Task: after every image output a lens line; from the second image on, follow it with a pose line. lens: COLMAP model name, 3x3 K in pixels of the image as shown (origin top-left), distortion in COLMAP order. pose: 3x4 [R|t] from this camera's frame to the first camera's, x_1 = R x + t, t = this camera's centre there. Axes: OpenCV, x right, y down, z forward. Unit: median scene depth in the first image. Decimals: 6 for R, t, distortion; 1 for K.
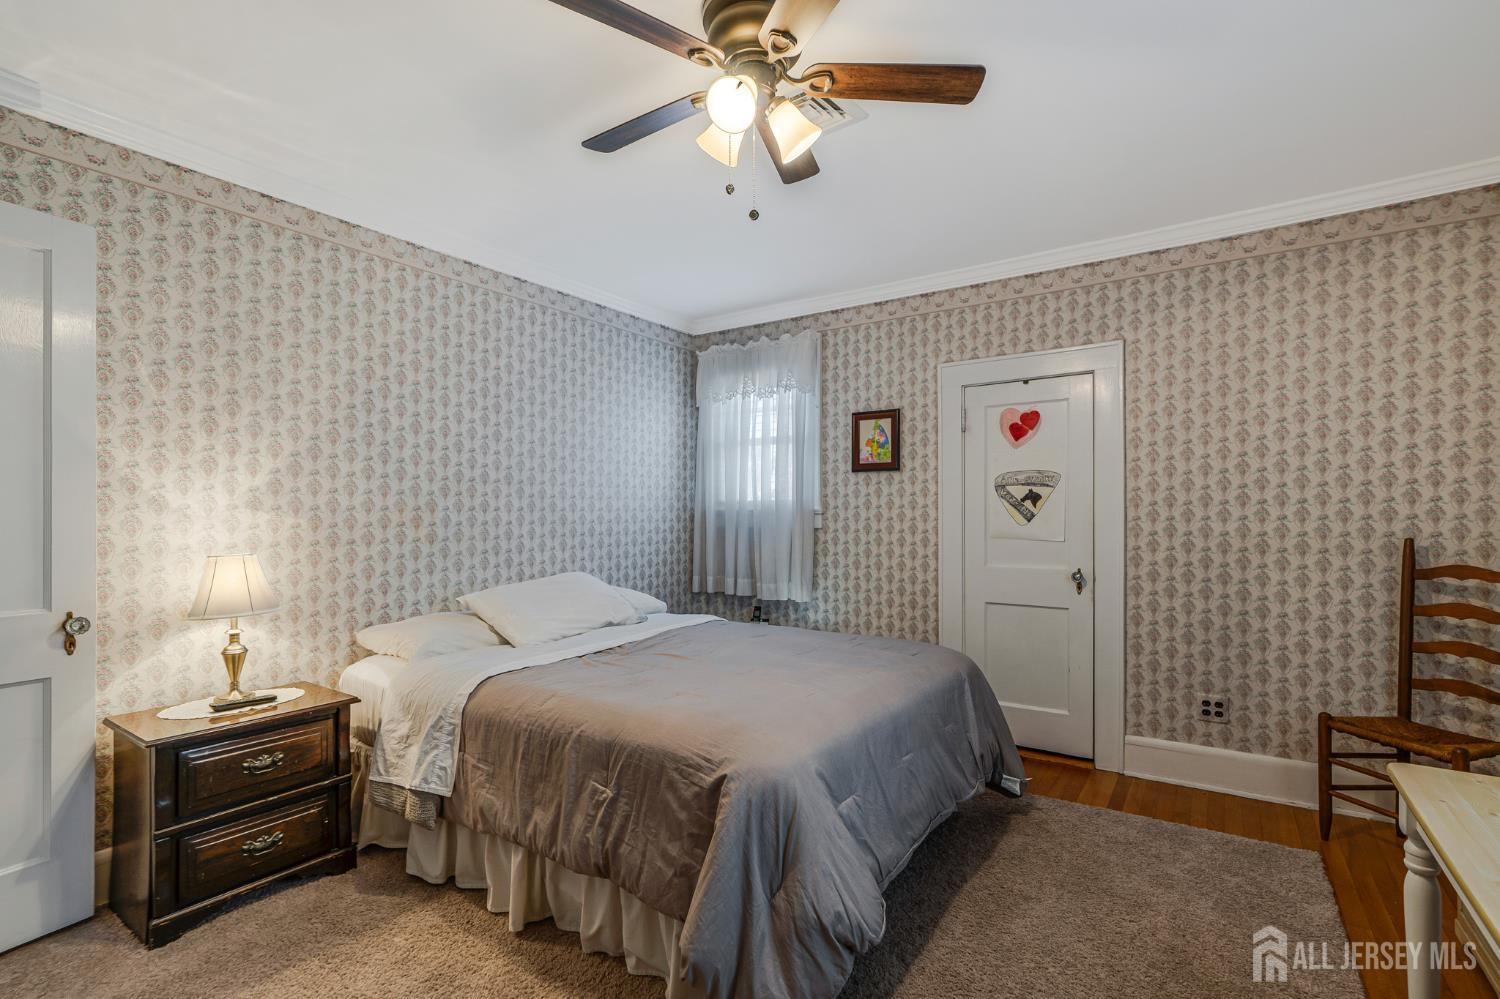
lens RADIAL K [[697.5, 0, 753.6], [0, 697.5, 514.9], [0, 0, 1]] dist [-0.001518, 0.000122]
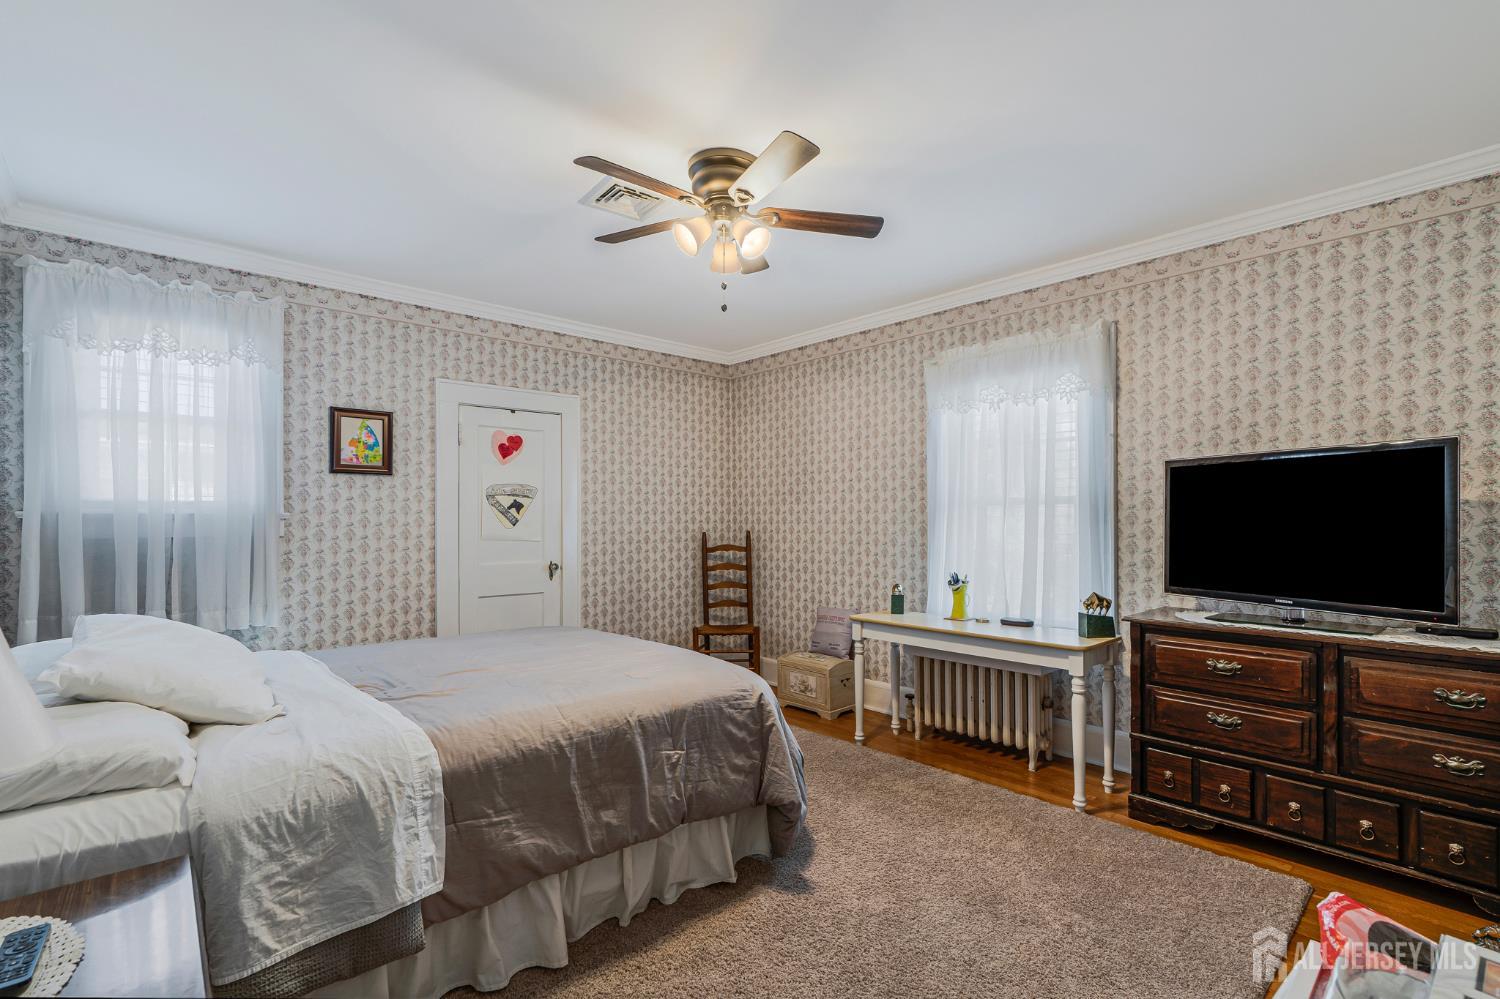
lens RADIAL K [[697.5, 0, 753.6], [0, 697.5, 514.9], [0, 0, 1]] dist [-0.001518, 0.000122]
pose [[0.232728, 0.007260, 0.972515, -0.630422], [0.002568, 0.999964, -0.008080, 0.001282], [-0.972538, 0.004378, 0.232701, 0.280476]]
